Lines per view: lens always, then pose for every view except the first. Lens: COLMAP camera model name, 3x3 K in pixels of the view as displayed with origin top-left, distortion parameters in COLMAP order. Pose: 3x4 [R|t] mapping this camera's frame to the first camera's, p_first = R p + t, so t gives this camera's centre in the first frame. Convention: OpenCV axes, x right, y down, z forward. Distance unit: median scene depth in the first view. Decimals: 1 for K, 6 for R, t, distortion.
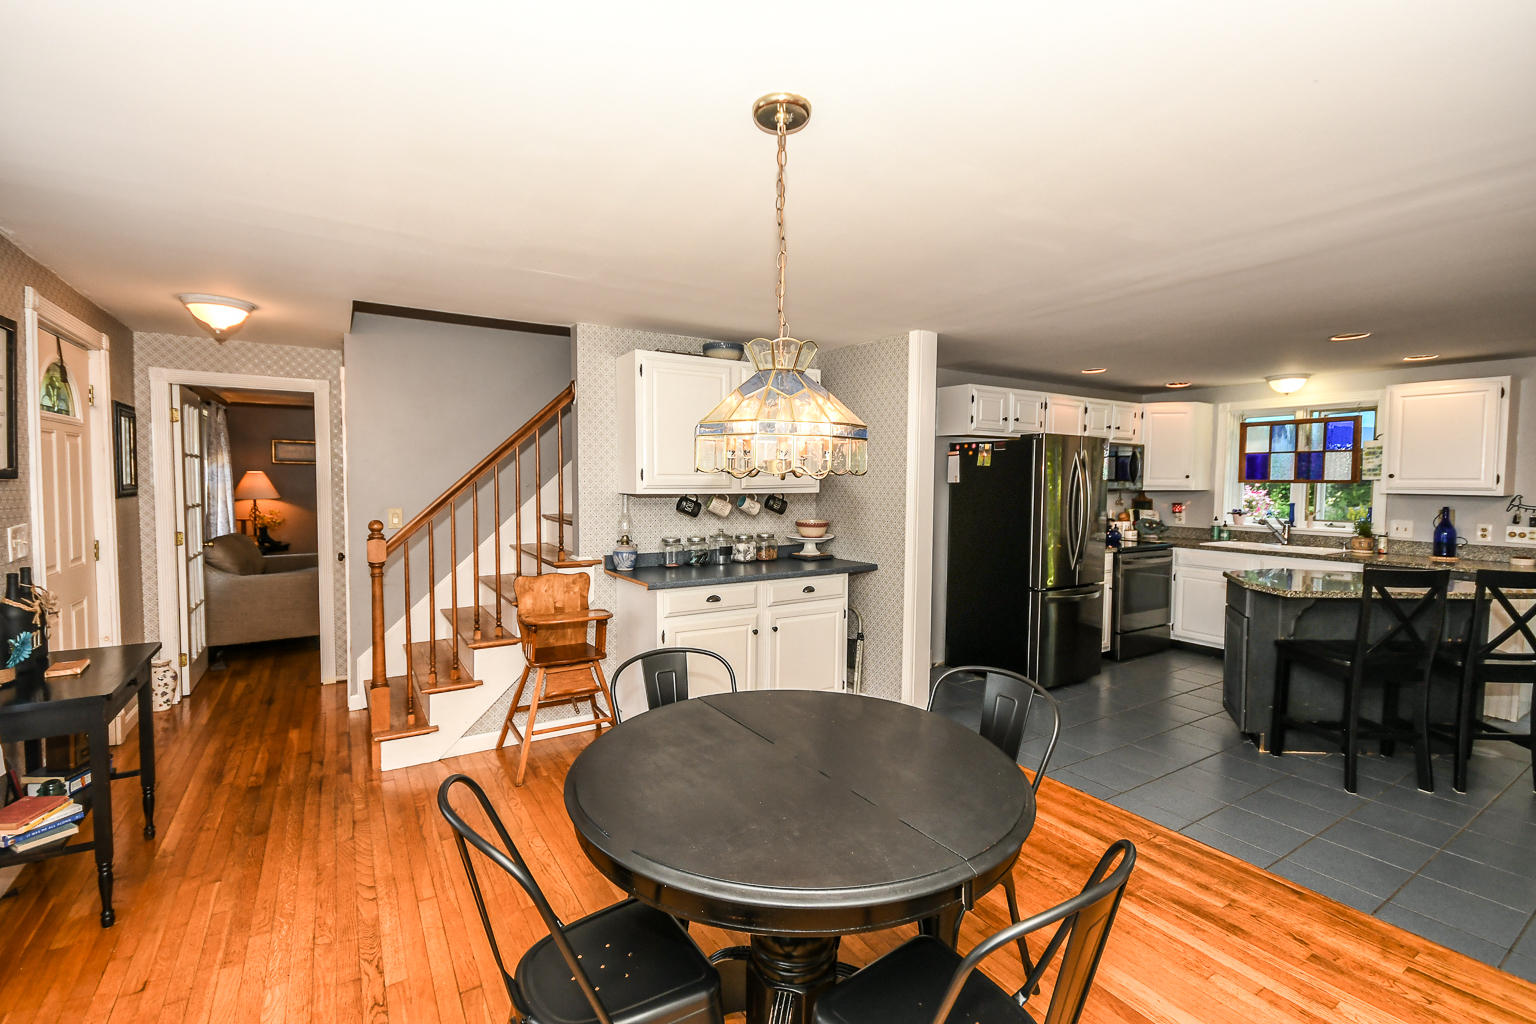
lens RADIAL K [[684.2, 0, 768.5], [0, 684.2, 510.6], [0, 0, 1]] dist [-0.000676, -0.001010]
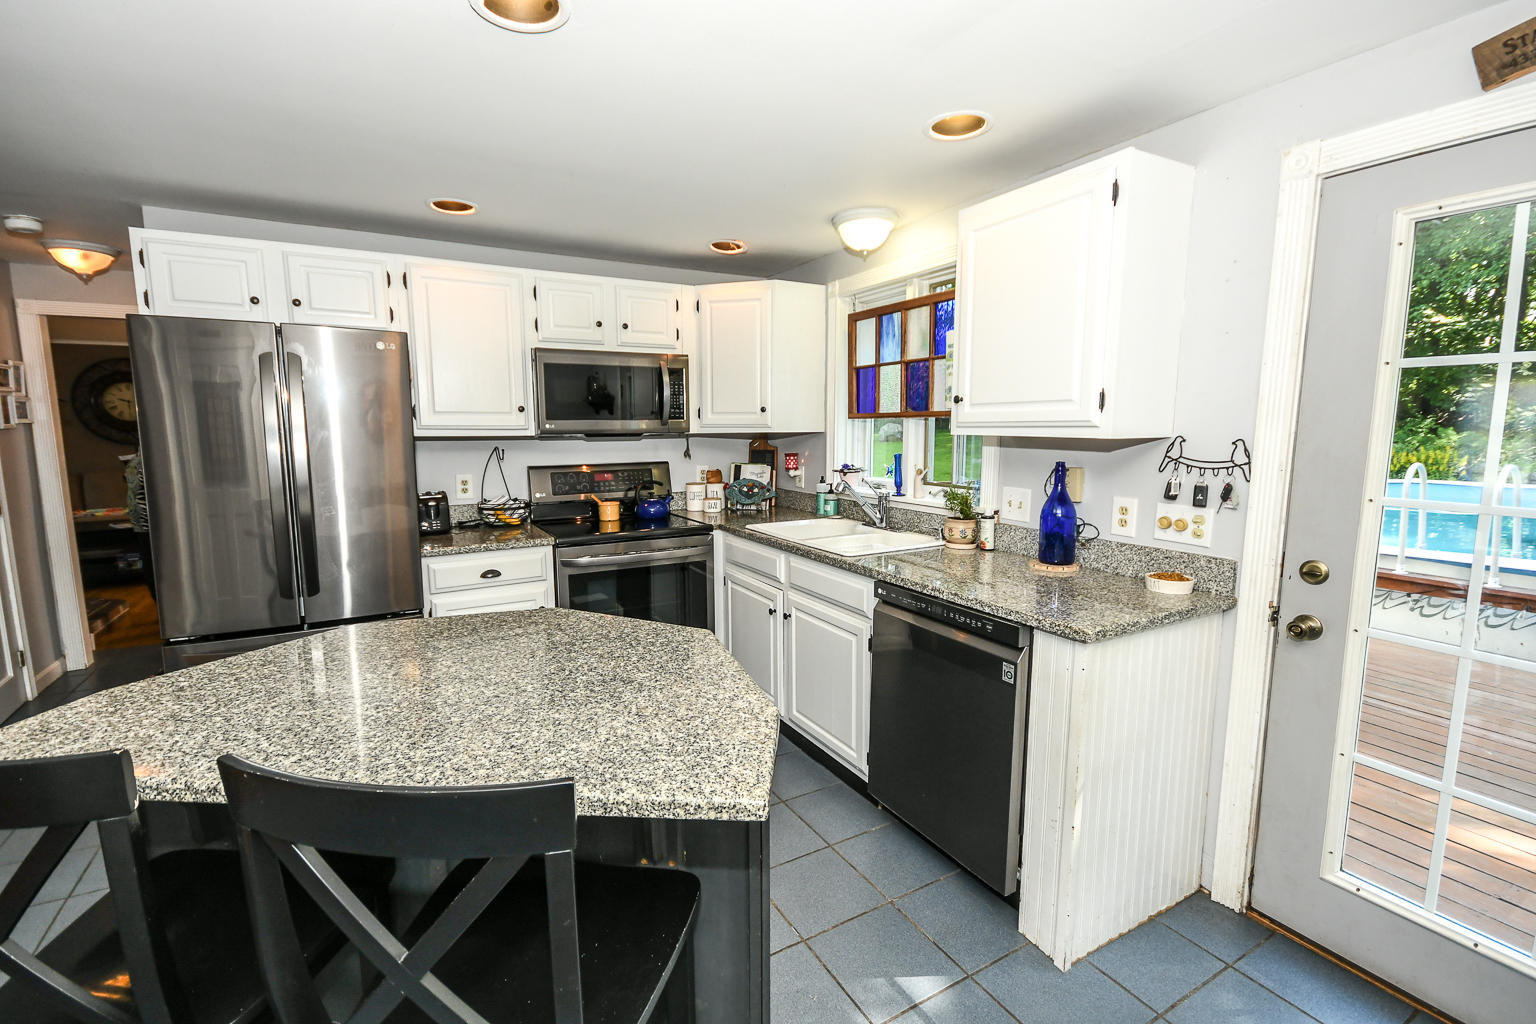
lens RADIAL K [[684.2, 0, 765.6], [0, 684.2, 512.8], [0, 0, 1]] dist [-0.000676, -0.001010]
pose [[0.999299, -0.007215, -0.036740, 0.746382], [0.010365, 0.996217, 0.086281, -0.013053], [0.035979, -0.086601, 0.995593, 0.472001]]
